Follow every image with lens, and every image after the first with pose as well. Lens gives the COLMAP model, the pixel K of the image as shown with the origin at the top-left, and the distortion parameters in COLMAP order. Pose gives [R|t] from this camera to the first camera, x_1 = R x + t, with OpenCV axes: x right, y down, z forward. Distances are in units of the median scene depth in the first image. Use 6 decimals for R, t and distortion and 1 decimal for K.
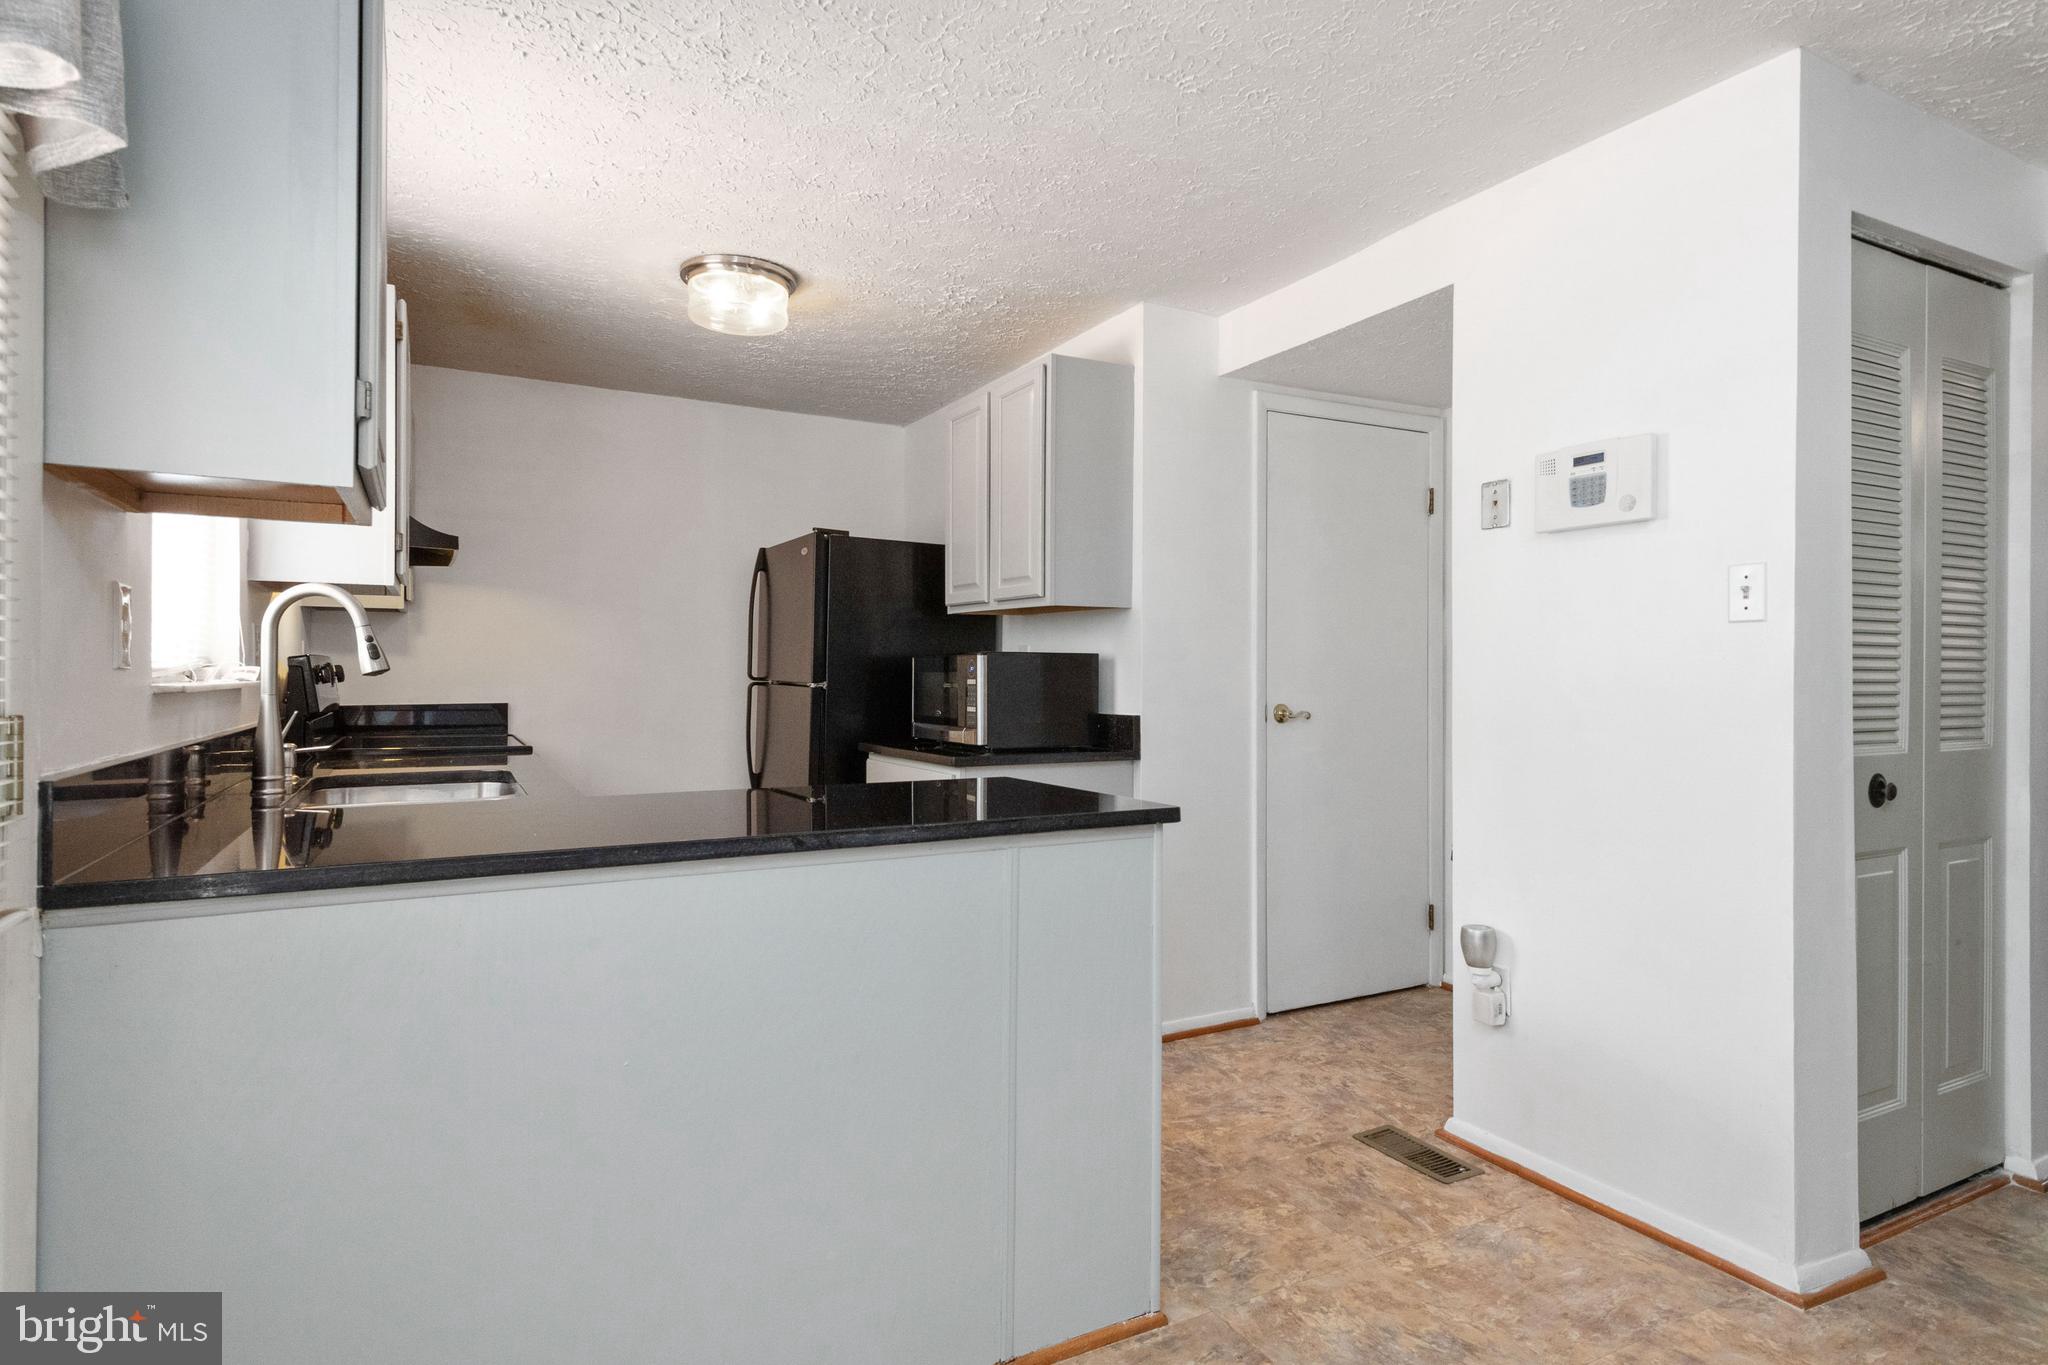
lens RADIAL K [[1123.7, 0, 1021.8], [0, 1123.7, 673.7], [0, 0, 1]] dist [0.000752, 0.000216]
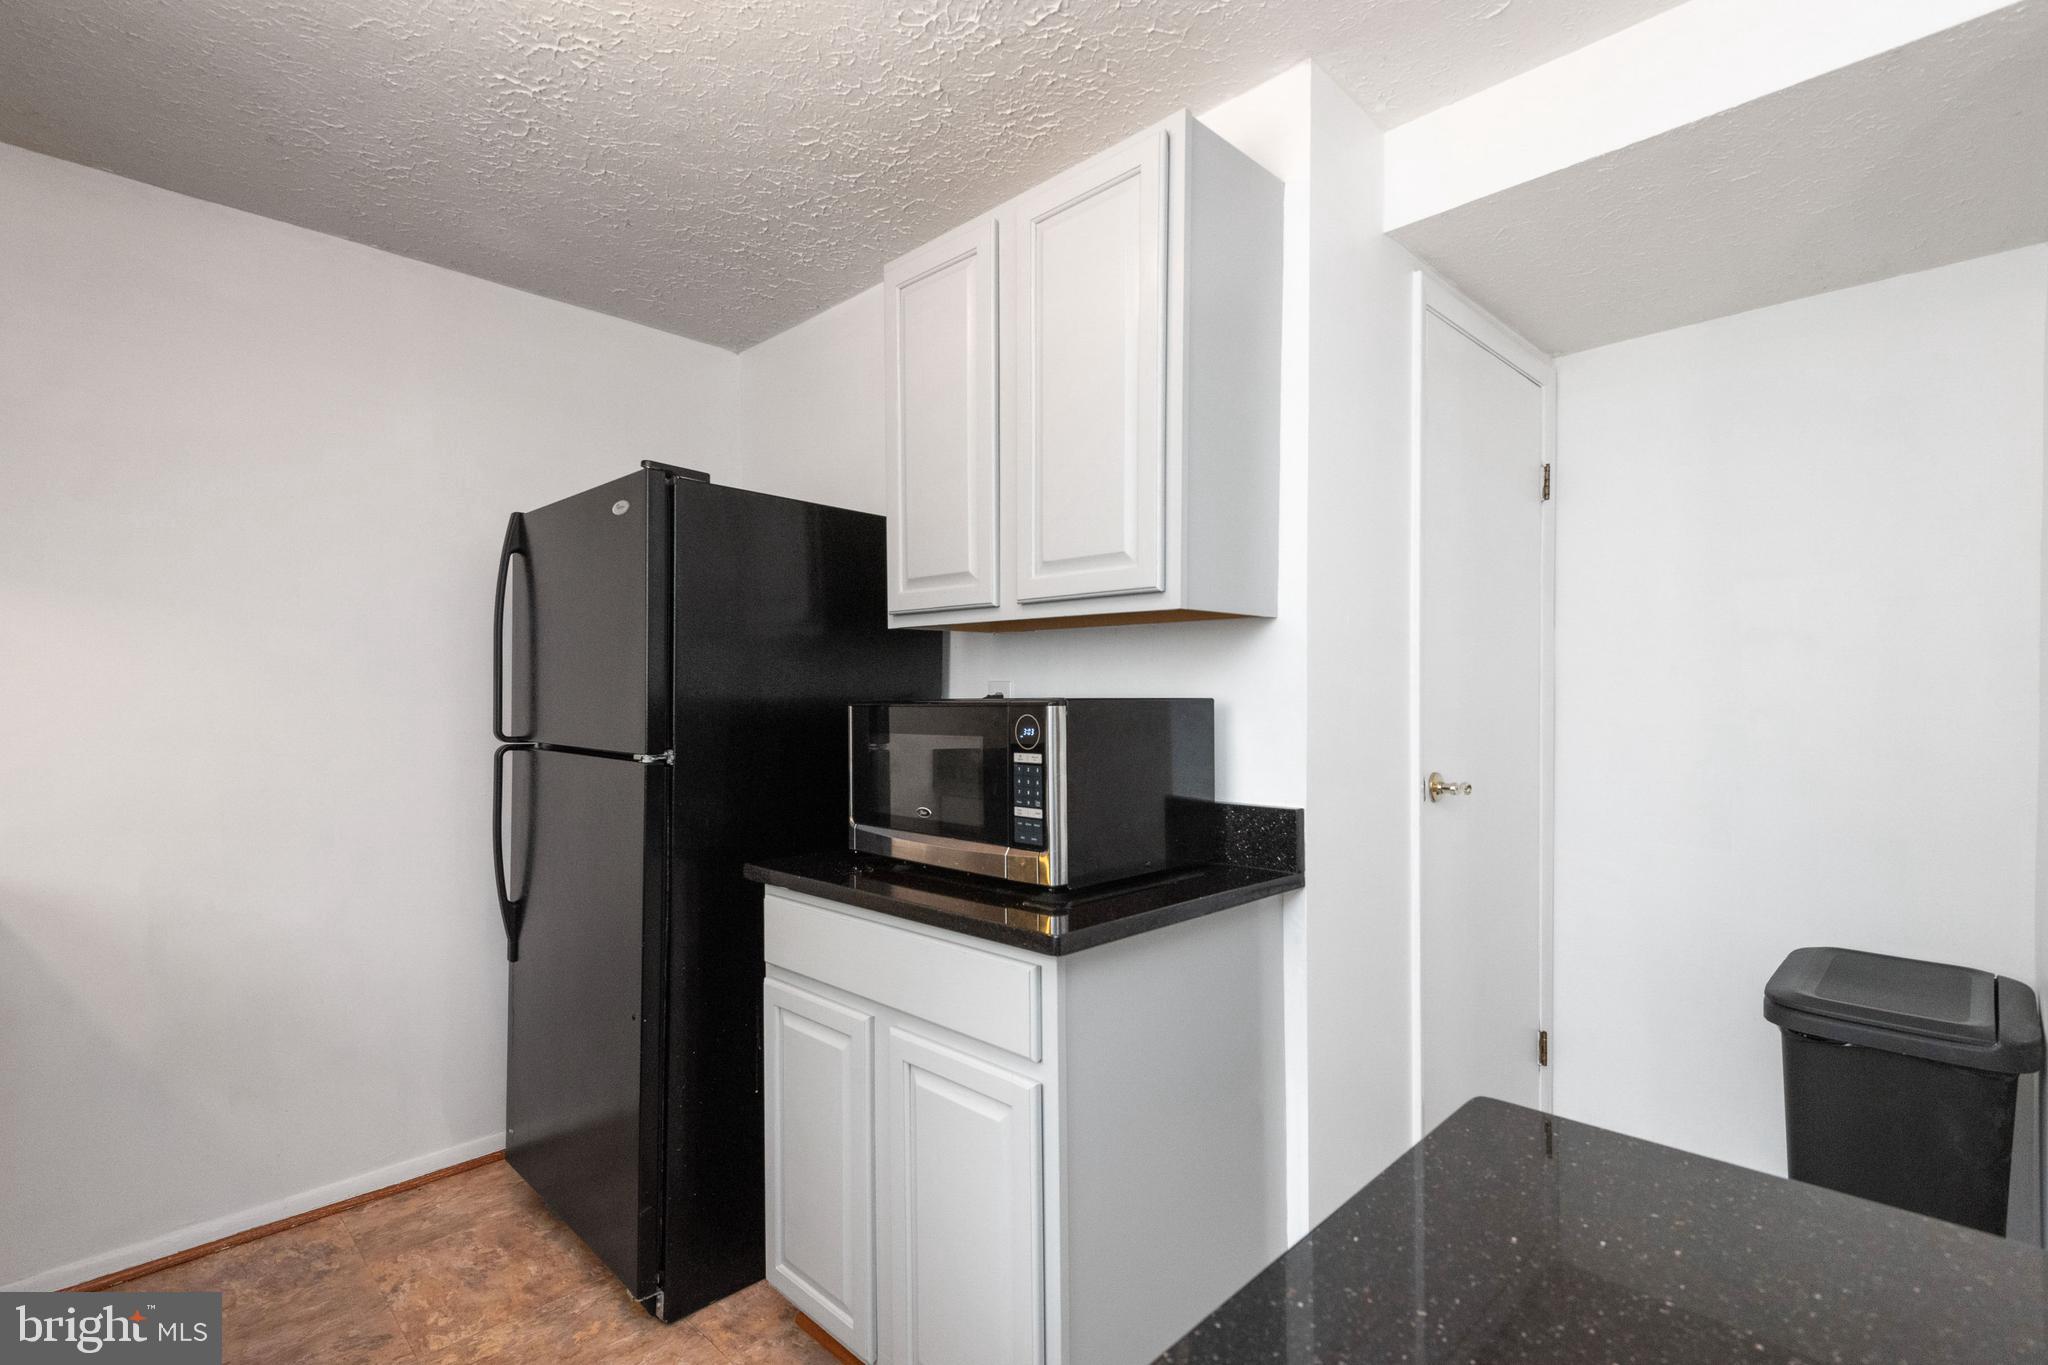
lens RADIAL K [[956.8, 0, 1023.8], [0, 956.8, 712.5], [0, 0, 1]] dist [0.015809, -0.000145]
pose [[0.954215, -0.013320, 0.298825, -0.149581], [0.008433, 0.999809, 0.017638, -0.017921], [-0.299003, -0.014311, 0.954145, 0.508861]]
